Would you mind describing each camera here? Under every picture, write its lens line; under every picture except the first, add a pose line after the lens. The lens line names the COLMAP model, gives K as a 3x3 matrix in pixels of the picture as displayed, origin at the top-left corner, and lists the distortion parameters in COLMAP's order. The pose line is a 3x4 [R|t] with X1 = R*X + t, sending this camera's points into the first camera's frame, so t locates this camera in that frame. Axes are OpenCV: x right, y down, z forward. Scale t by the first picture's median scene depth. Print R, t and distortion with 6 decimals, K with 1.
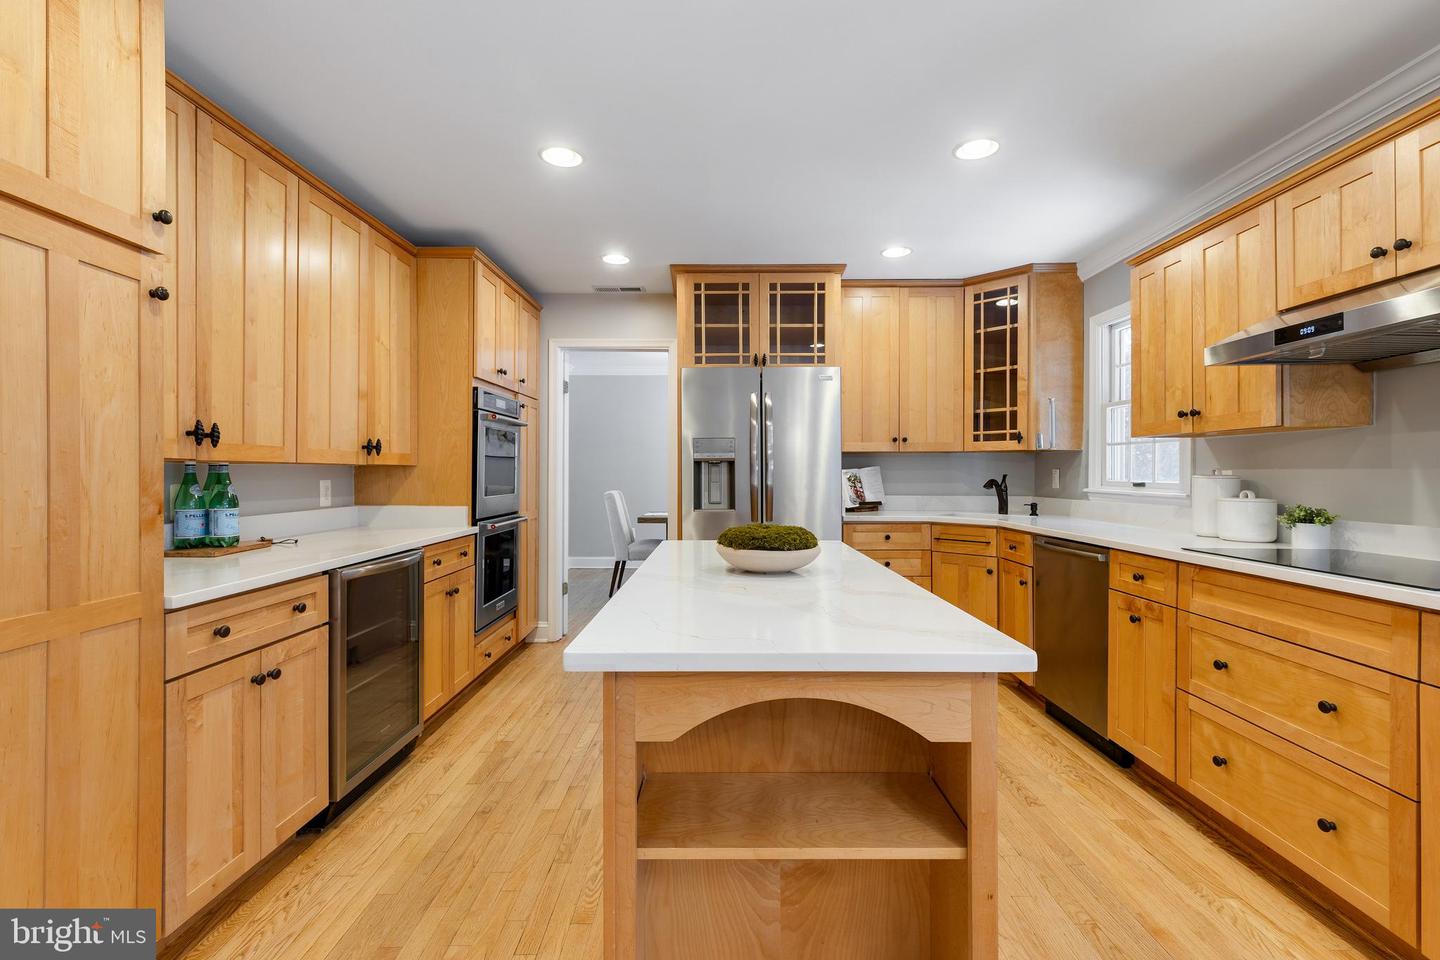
lens RADIAL K [[647.5, 0, 725.1], [0, 647.5, 475.6], [0, 0, 1]] dist [0.007442, 0.001286]
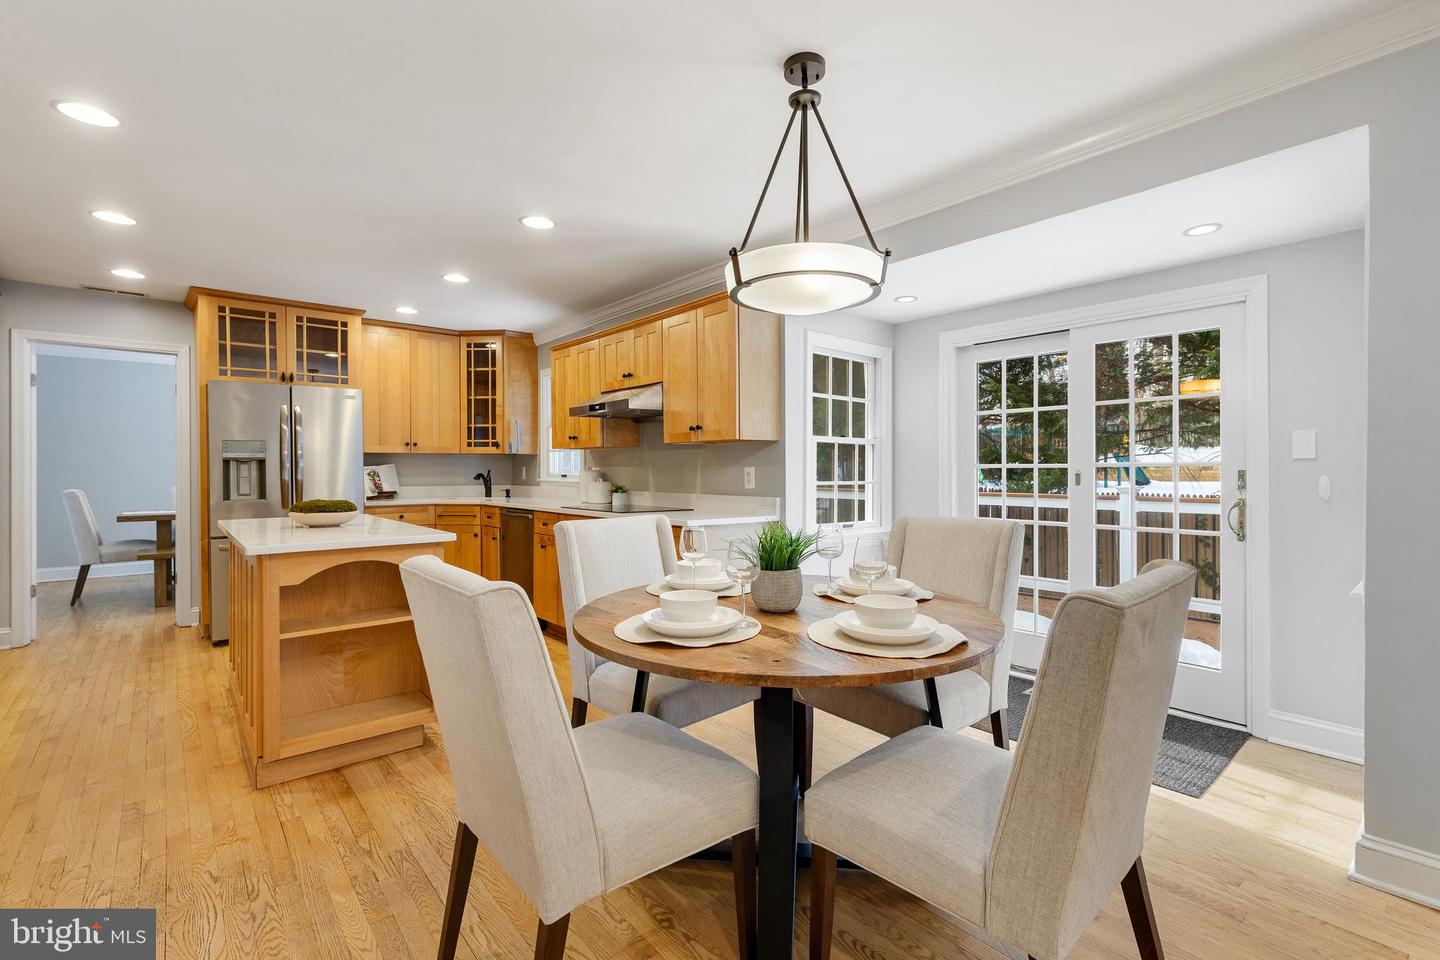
lens RADIAL K [[647.5, 0, 724.8], [0, 647.5, 472.9], [0, 0, 1]] dist [0.007442, 0.001286]
pose [[0.762255, -0.006052, 0.647248, -0.129243], [0.003932, 0.999981, 0.004719, -0.000028], [-0.647265, -0.001052, 0.762265, -0.545981]]
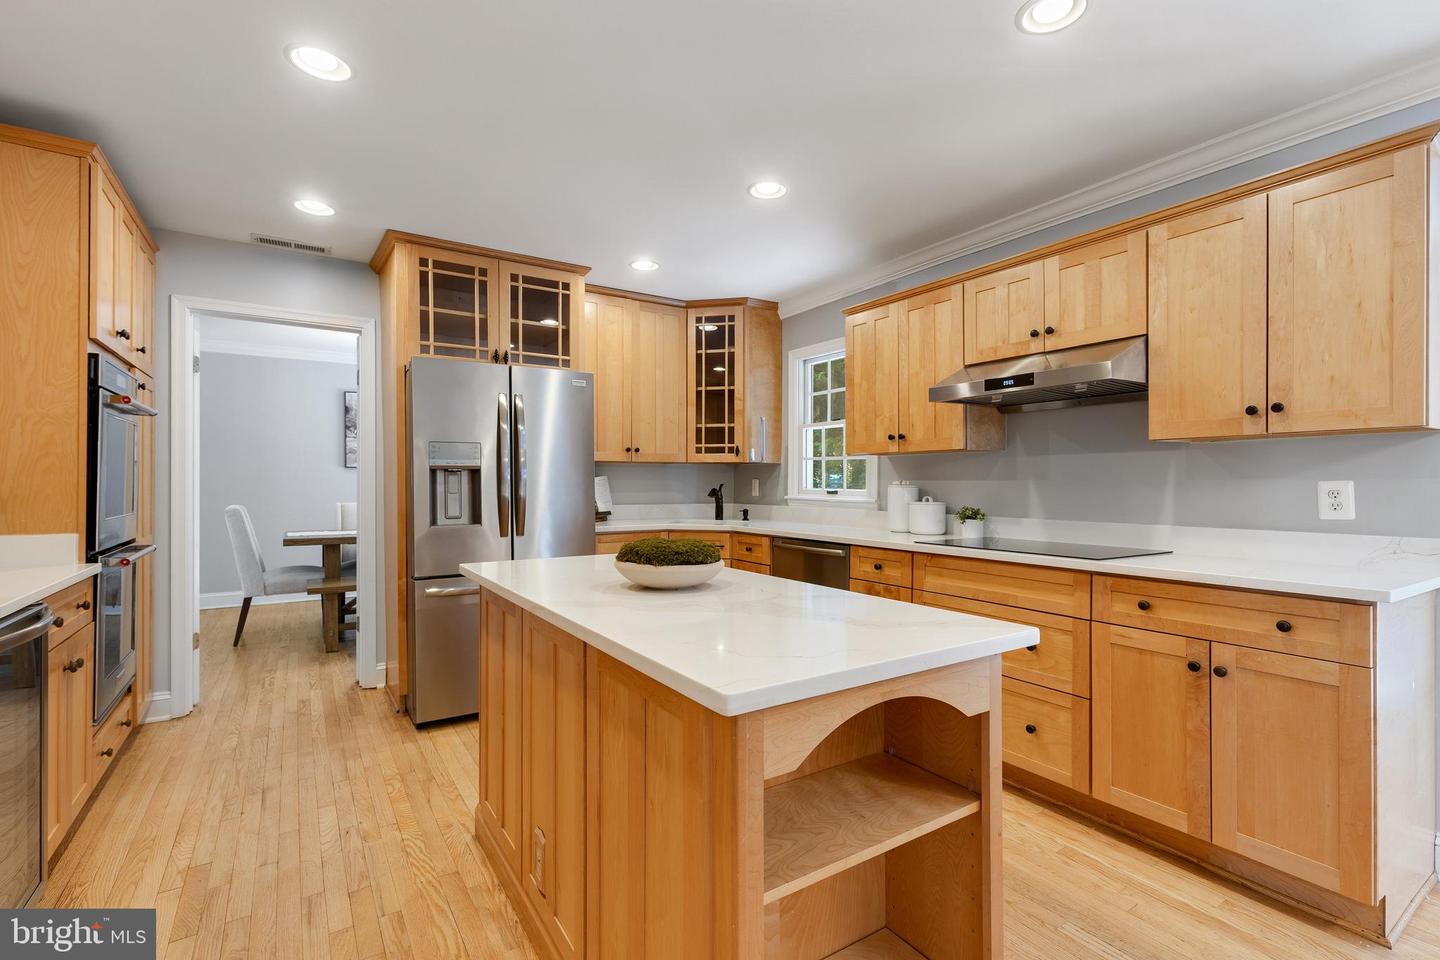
lens RADIAL K [[647.5, 0, 723.3], [0, 647.5, 489.7], [0, 0, 1]] dist [0.007442, 0.001286]
pose [[0.837504, -0.005886, 0.546400, -0.206934], [0.001260, 0.999960, 0.008840, -0.002034], [-0.546430, -0.006715, 0.837478, 0.085899]]
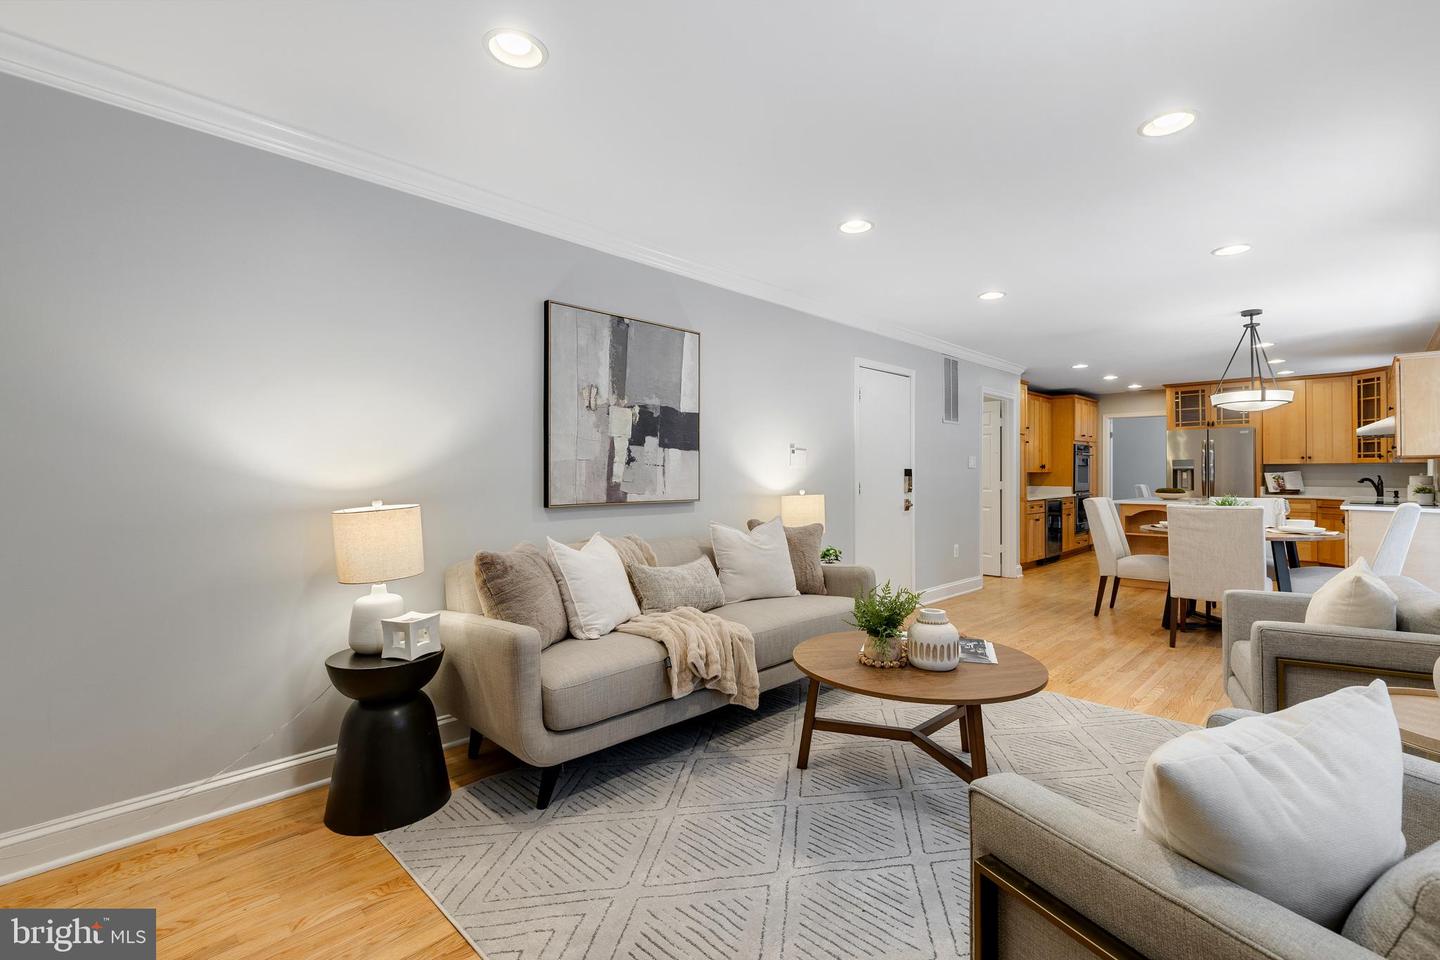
lens RADIAL K [[647.5, 0, 729.1], [0, 647.5, 469.9], [0, 0, 1]] dist [0.007442, 0.001286]
pose [[0.718767, -0.004459, -0.695237, 0.476573], [-0.002049, 0.999962, -0.008532, 0.002125], [0.695249, 0.007557, 0.718730, -2.000840]]
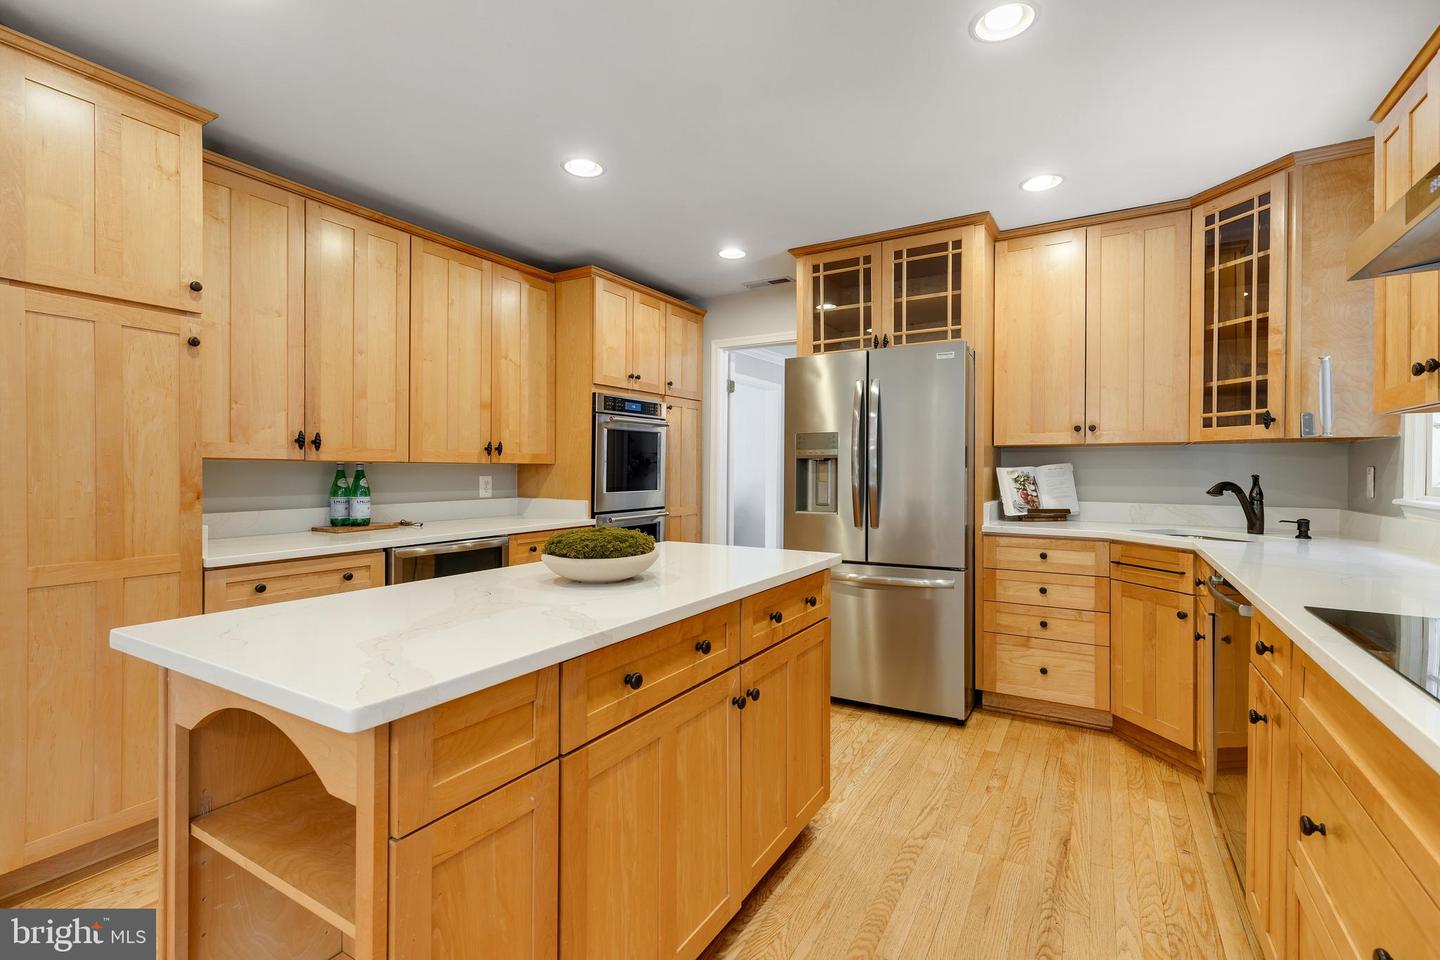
lens RADIAL K [[647.5, 0, 726.0], [0, 647.5, 475.1], [0, 0, 1]] dist [0.007442, 0.001286]
pose [[0.861366, 0.006966, -0.507938, 0.363966], [-0.005340, 0.999975, 0.004657, -0.002530], [0.507958, -0.001299, 0.861381, 0.164081]]
